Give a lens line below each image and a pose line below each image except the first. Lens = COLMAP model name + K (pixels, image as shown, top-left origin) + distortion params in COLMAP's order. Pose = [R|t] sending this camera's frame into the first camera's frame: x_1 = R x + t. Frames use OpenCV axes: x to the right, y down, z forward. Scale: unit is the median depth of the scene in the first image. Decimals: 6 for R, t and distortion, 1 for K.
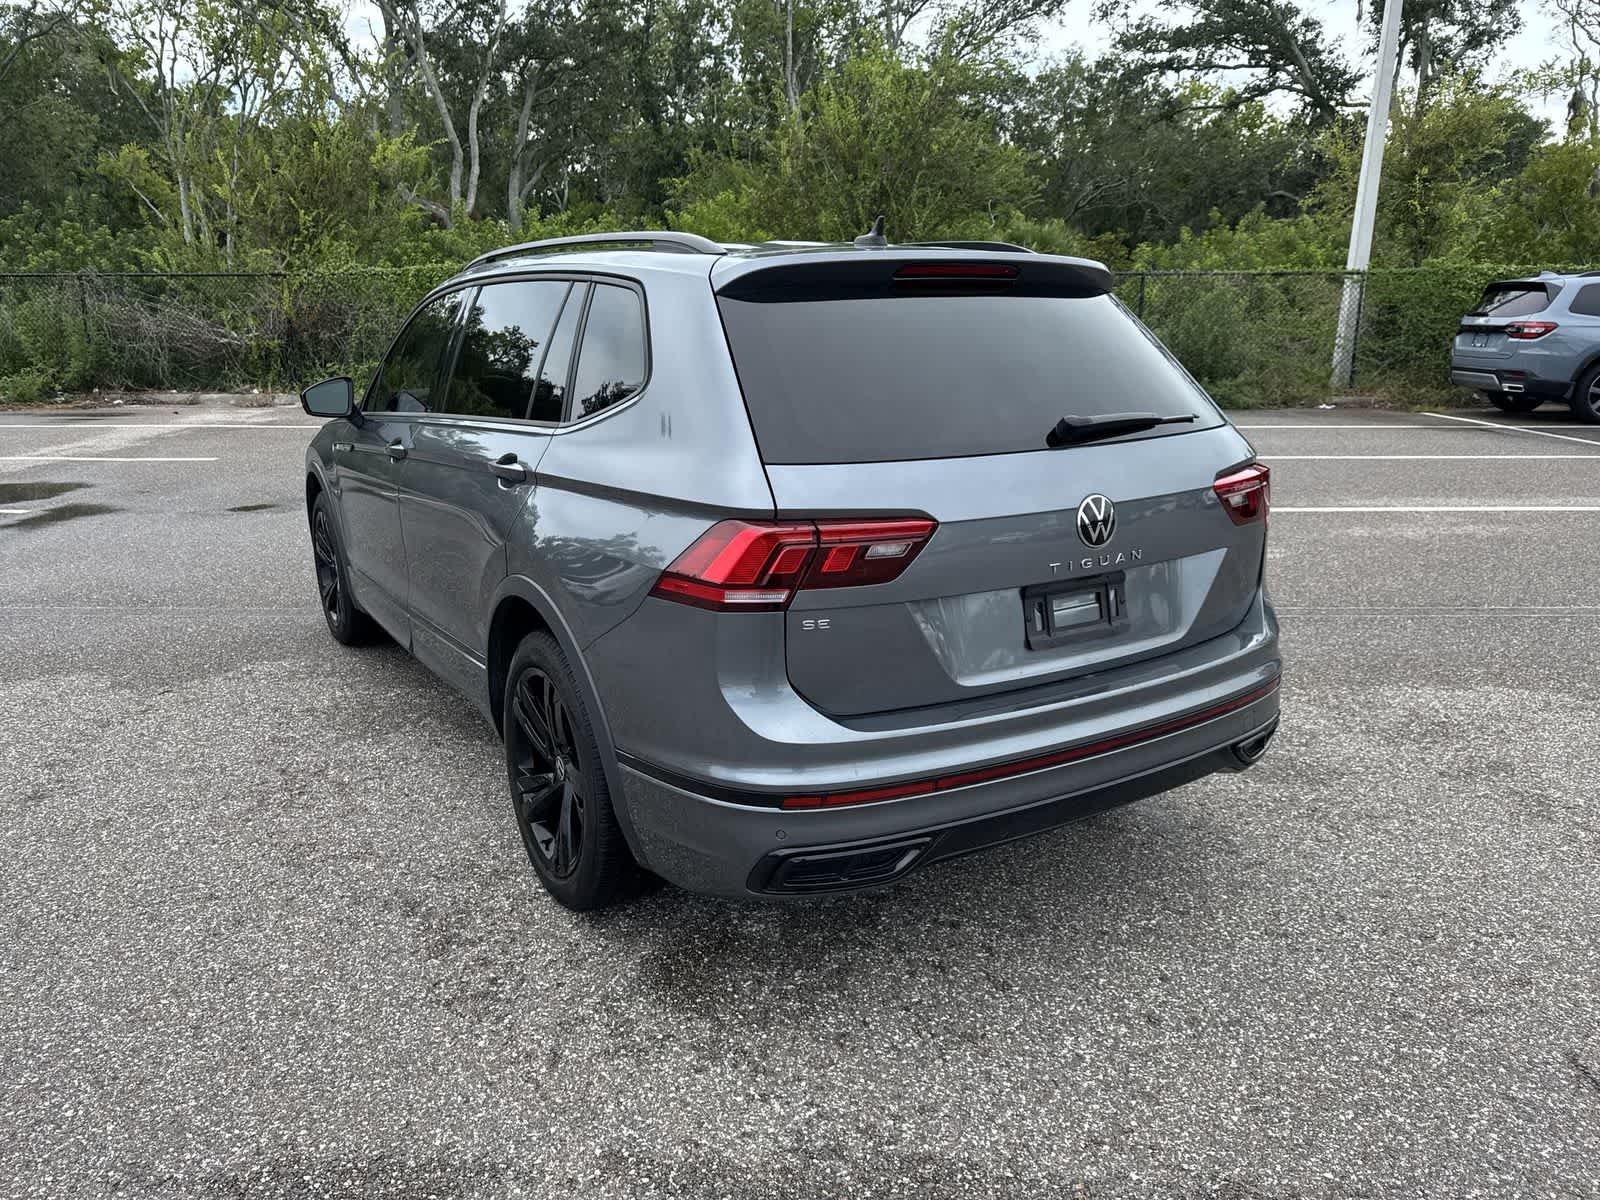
lens RADIAL K [[1125.2, 0, 793.1], [0, 1125.2, 599.3], [0, 0, 1]] dist [0.015654, -0.020629]
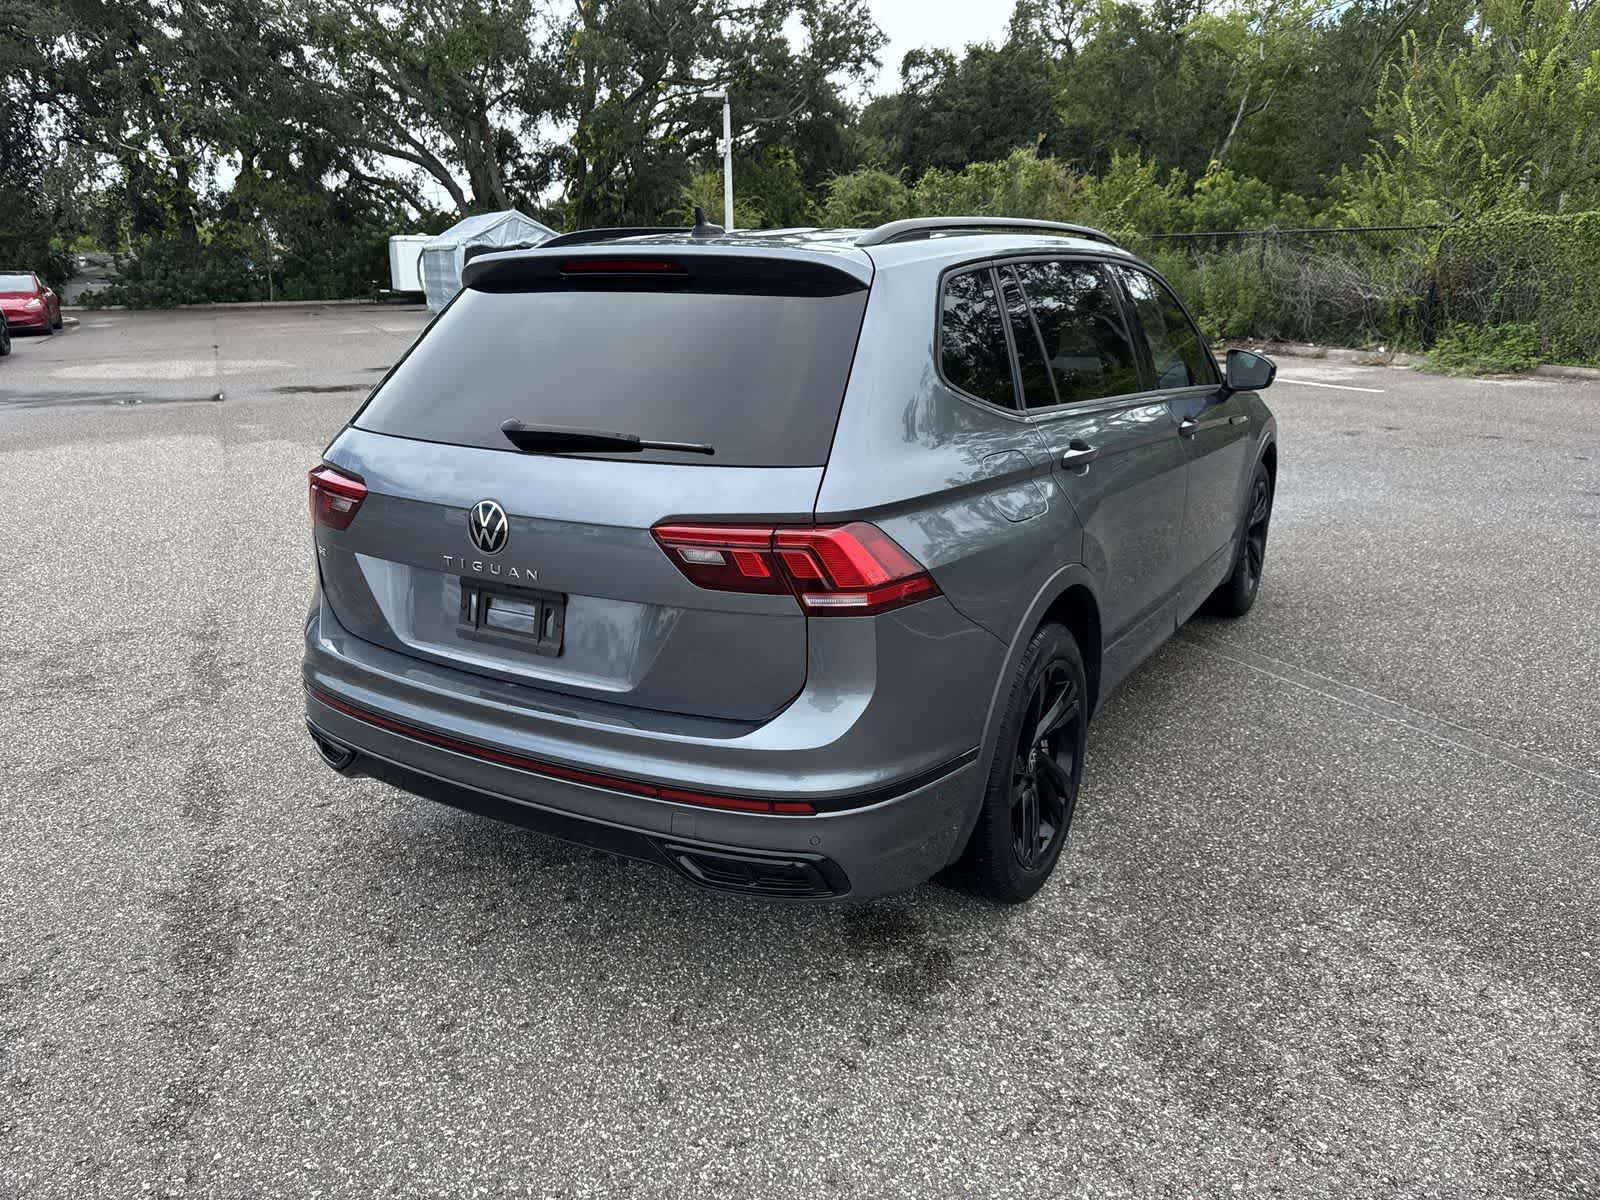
lens RADIAL K [[1125.2, 0, 793.1], [0, 1125.2, 599.3], [0, 0, 1]] dist [0.015654, -0.020629]
pose [[0.460411, 0.250674, -0.851577, 0.184462], [-0.213816, 0.962374, 0.167688, -0.034189], [0.861571, 0.104876, 0.496686, 0.110451]]
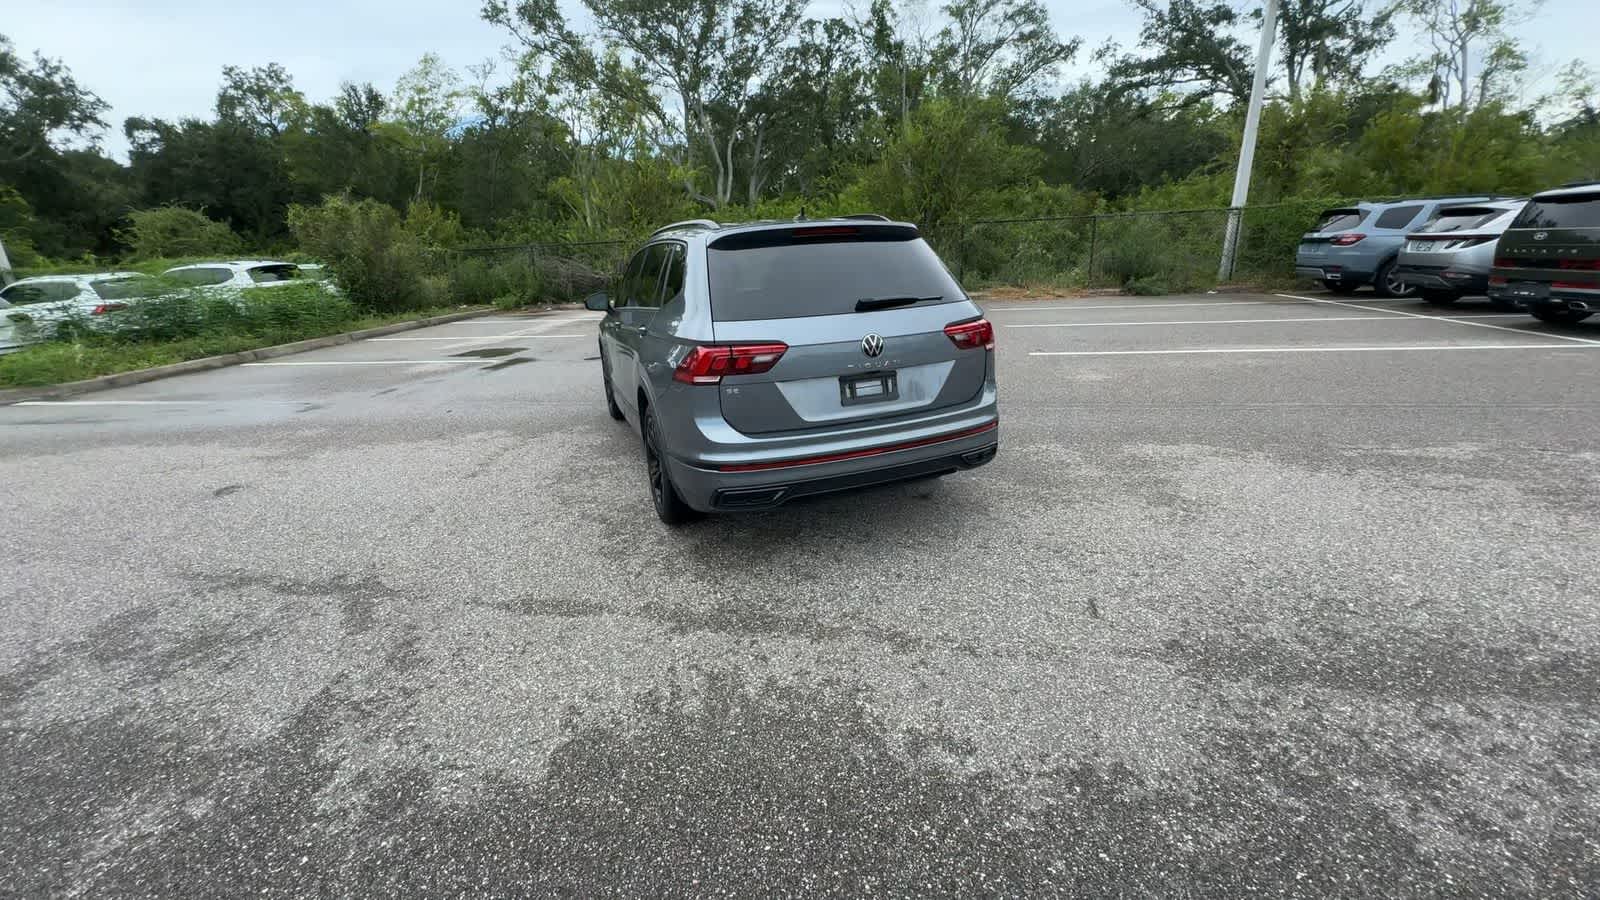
lens RADIAL K [[630.3, 0, 788.0], [0, 630.3, 442.9], [0, 0, 1]] dist [-0.001313, -0.000318]
pose [[0.980042, 0.015518, -0.198183, 0.052126], [-0.006166, 0.998842, 0.047723, 0.008856], [0.198694, -0.045548, 0.979003, -0.034067]]
